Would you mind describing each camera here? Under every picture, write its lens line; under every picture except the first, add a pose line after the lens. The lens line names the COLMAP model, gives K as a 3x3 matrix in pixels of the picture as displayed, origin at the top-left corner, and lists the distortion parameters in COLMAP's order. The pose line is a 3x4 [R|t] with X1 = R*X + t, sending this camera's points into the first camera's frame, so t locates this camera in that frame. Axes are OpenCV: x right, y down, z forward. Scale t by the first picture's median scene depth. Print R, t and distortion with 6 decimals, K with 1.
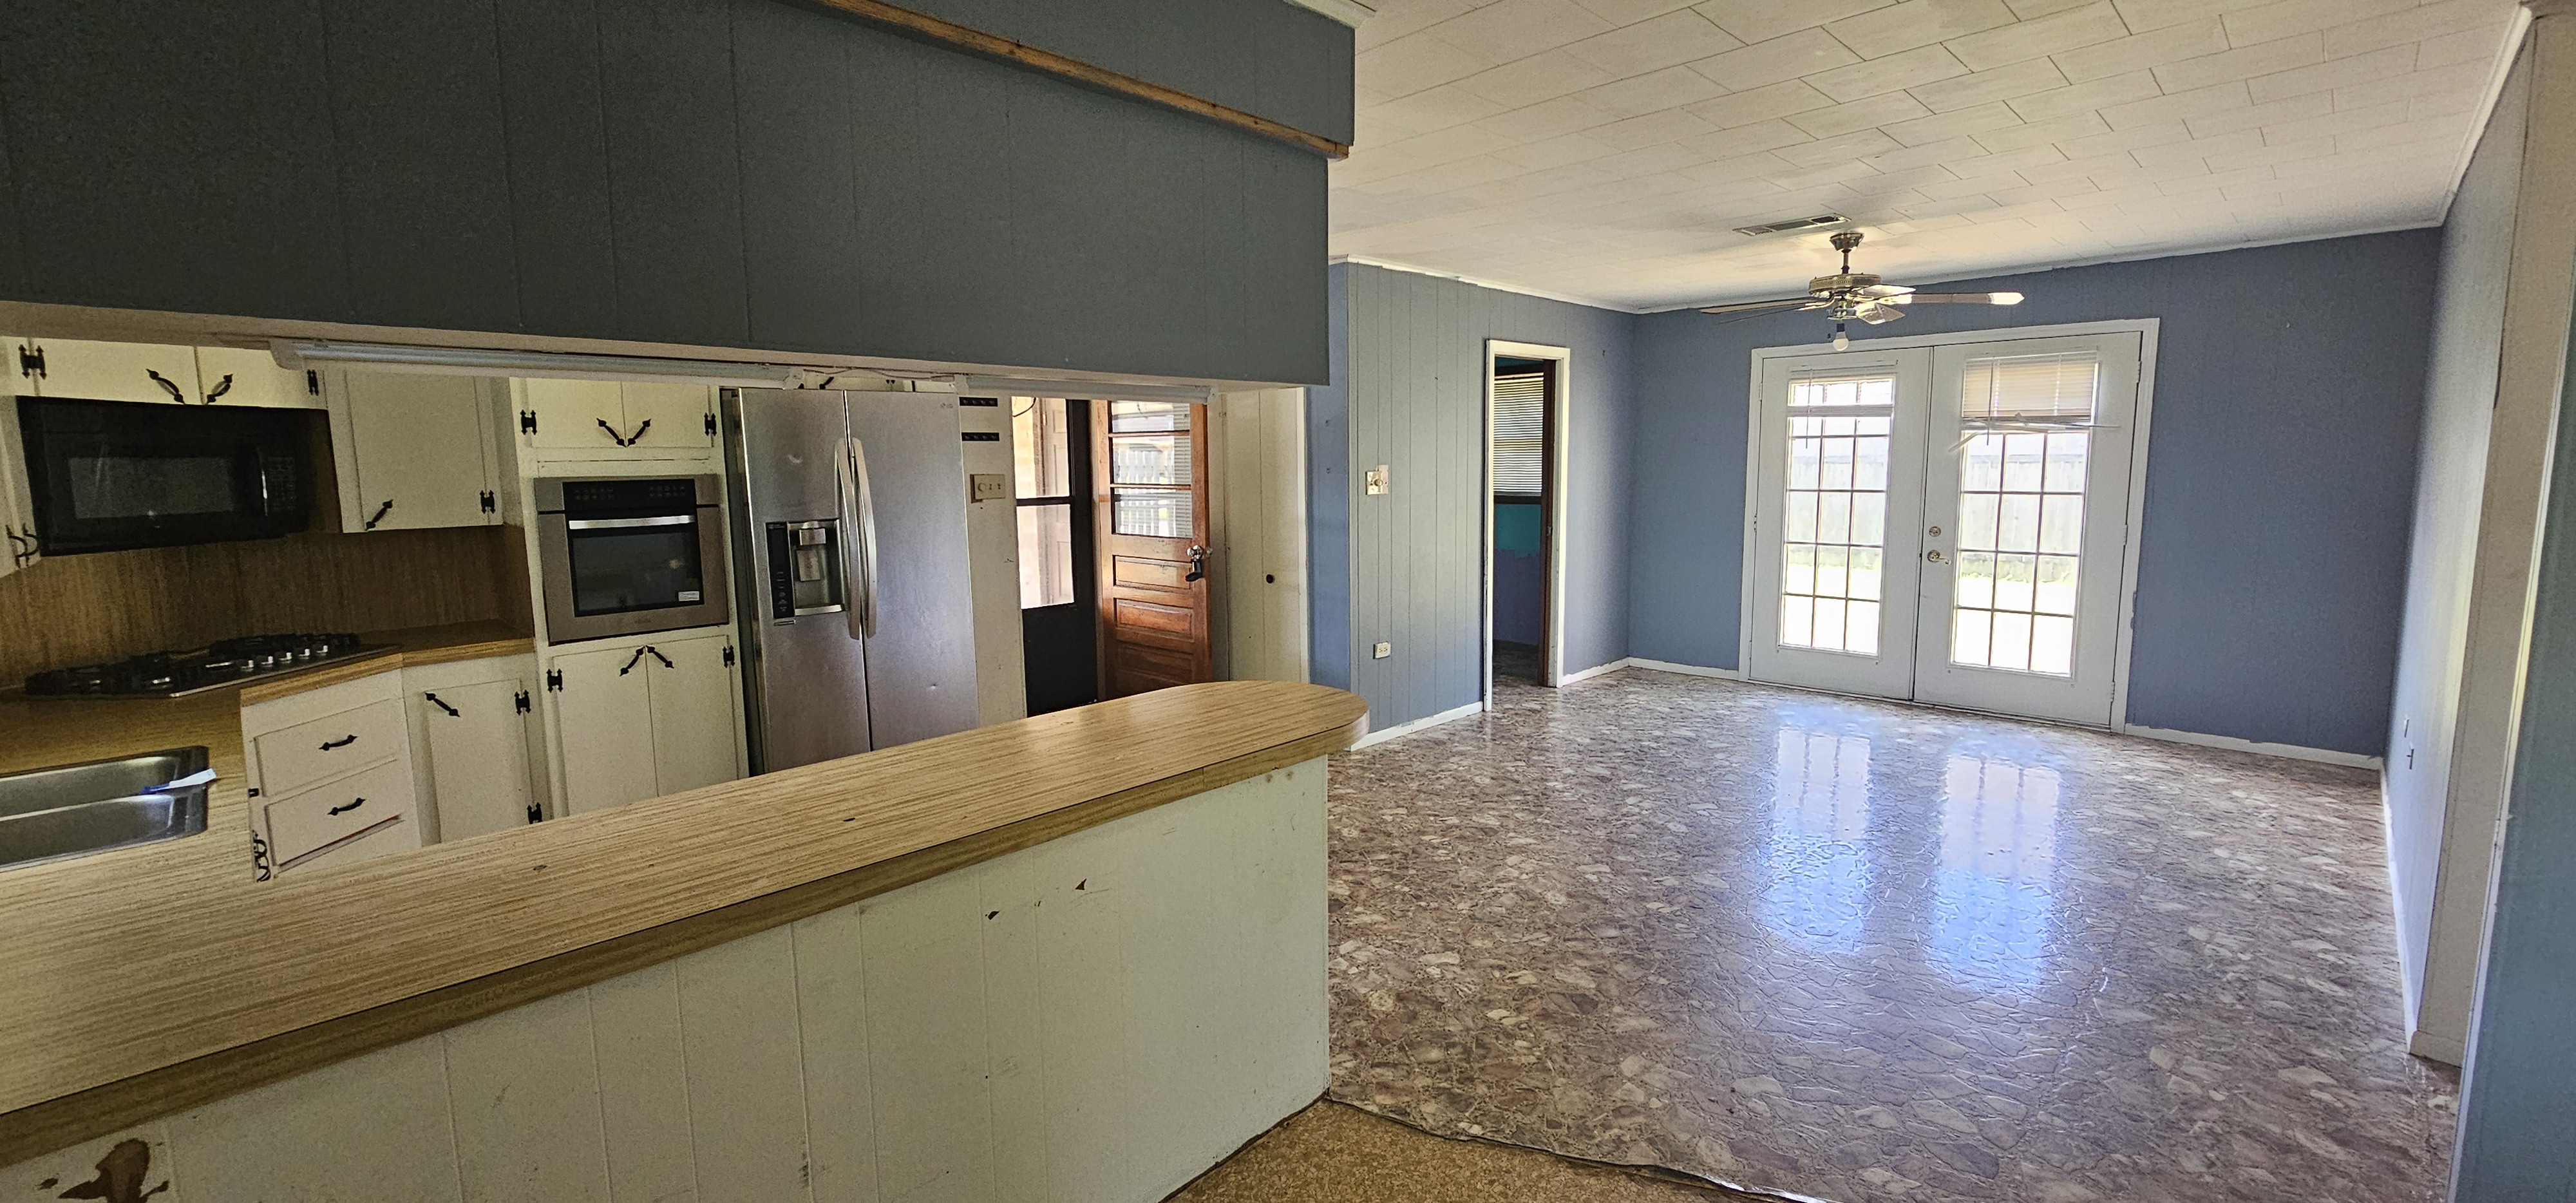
lens RADIAL K [[1049.6, 0, 1281.5], [0, 1049.6, 585.6], [0, 0, 1]] dist [-0.001924, -0.000258]
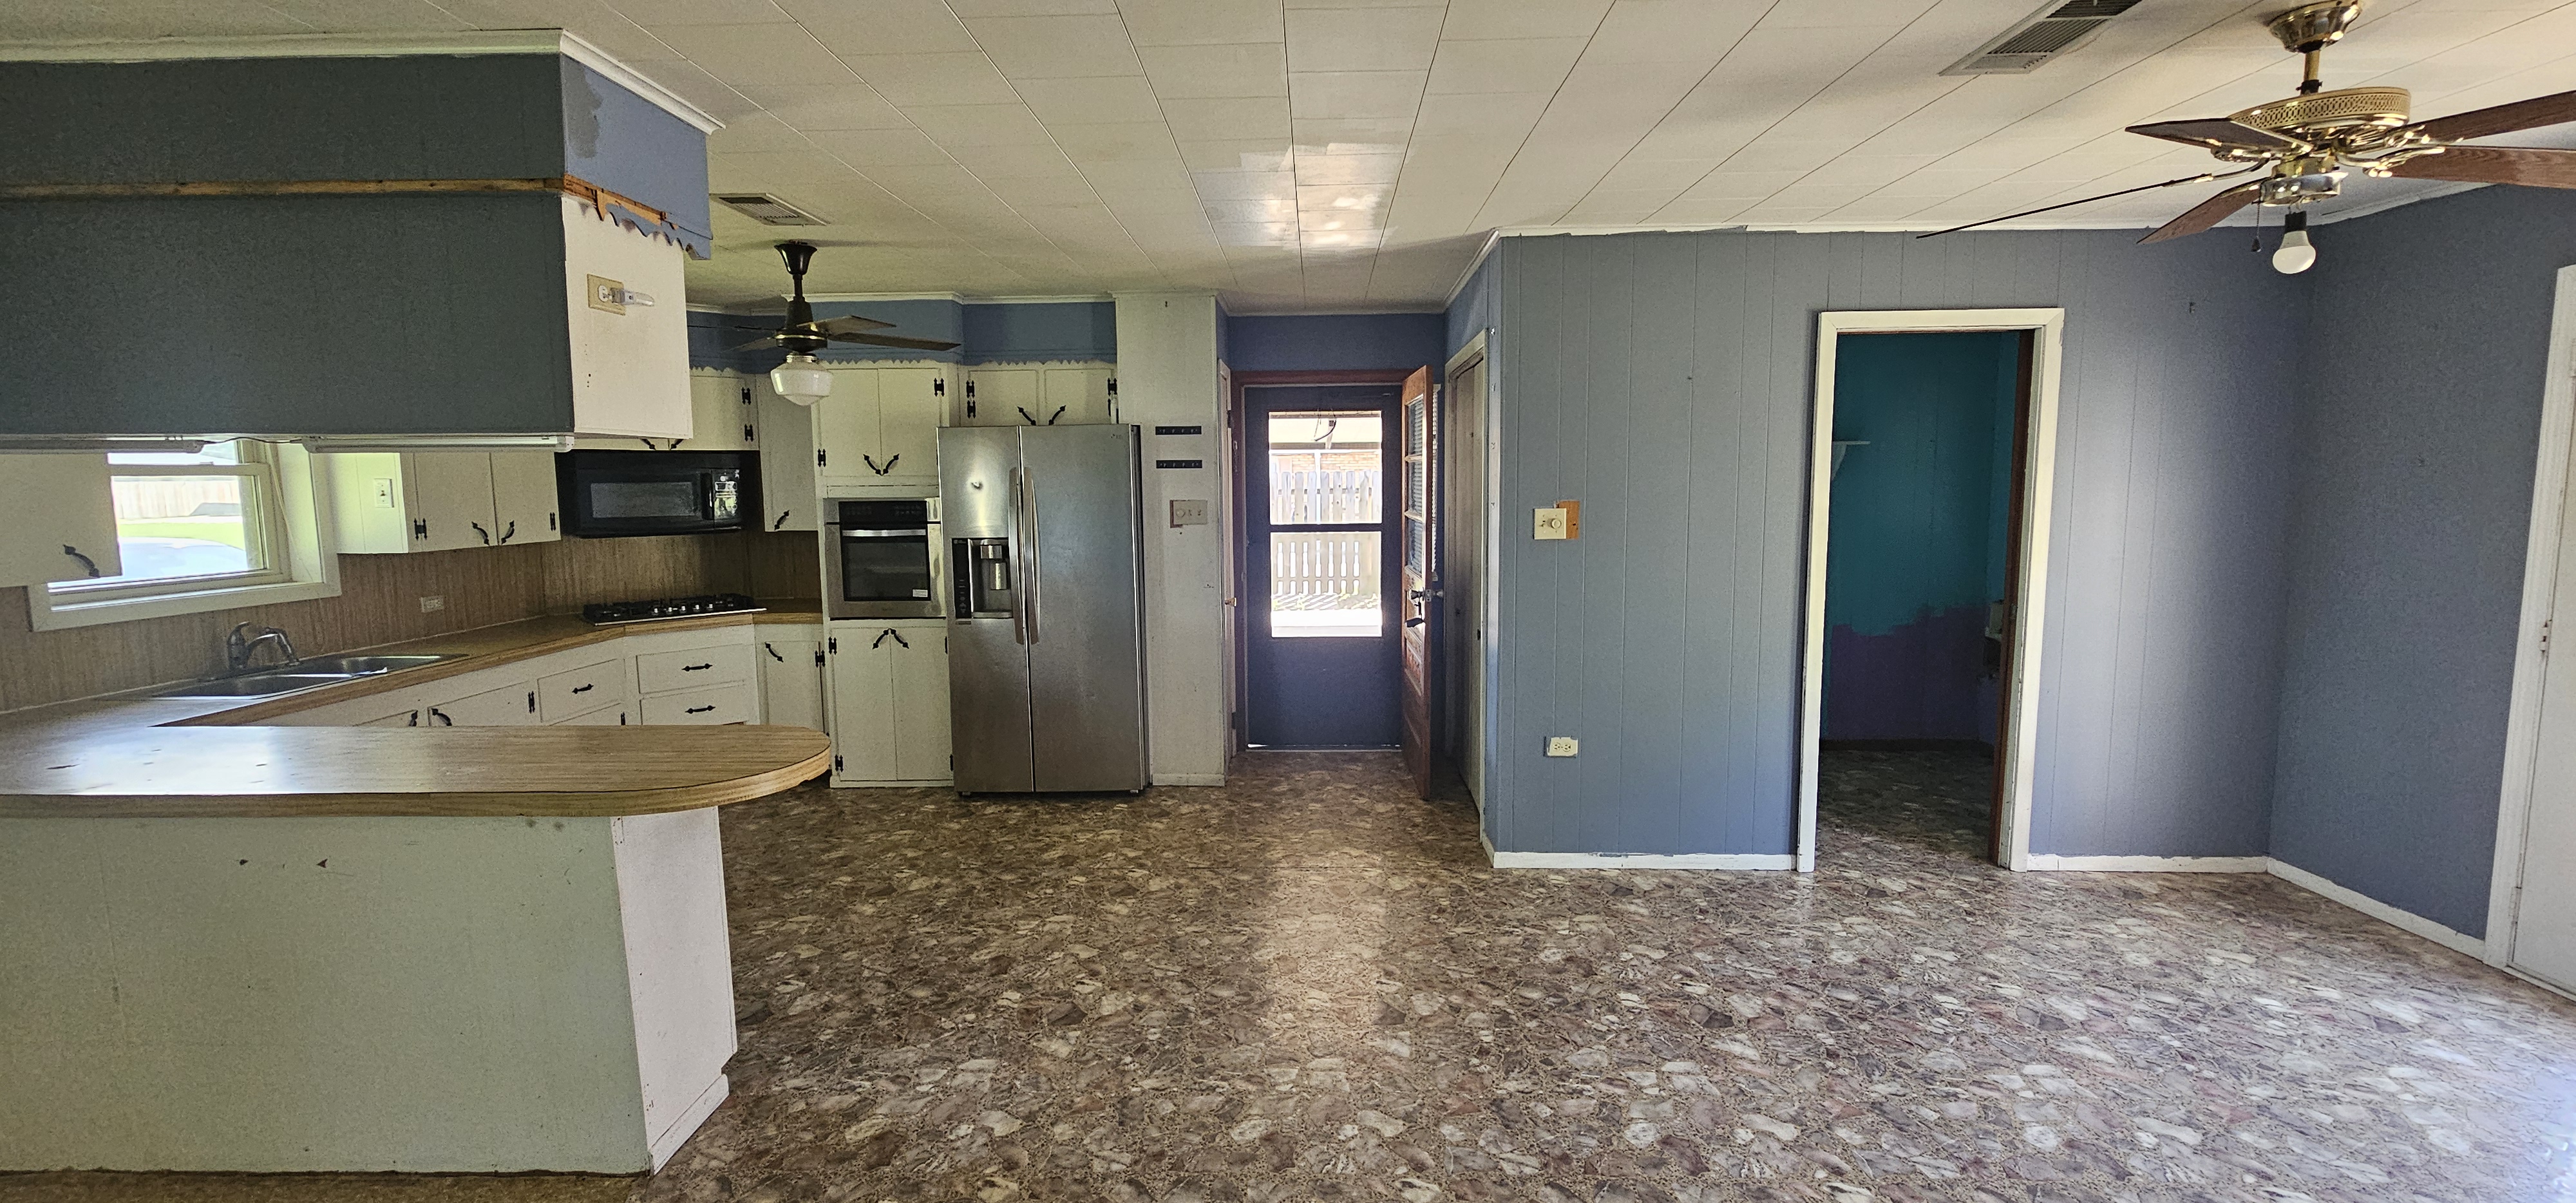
lens RADIAL K [[1049.6, 0, 1281.8], [0, 1049.6, 582.2], [0, 0, 1]] dist [-0.001924, -0.000258]
pose [[0.688012, 0.080362, -0.721236, 0.471159], [-0.090048, 0.995623, 0.025035, -0.054009], [0.720091, 0.047721, 0.692237, 0.321433]]
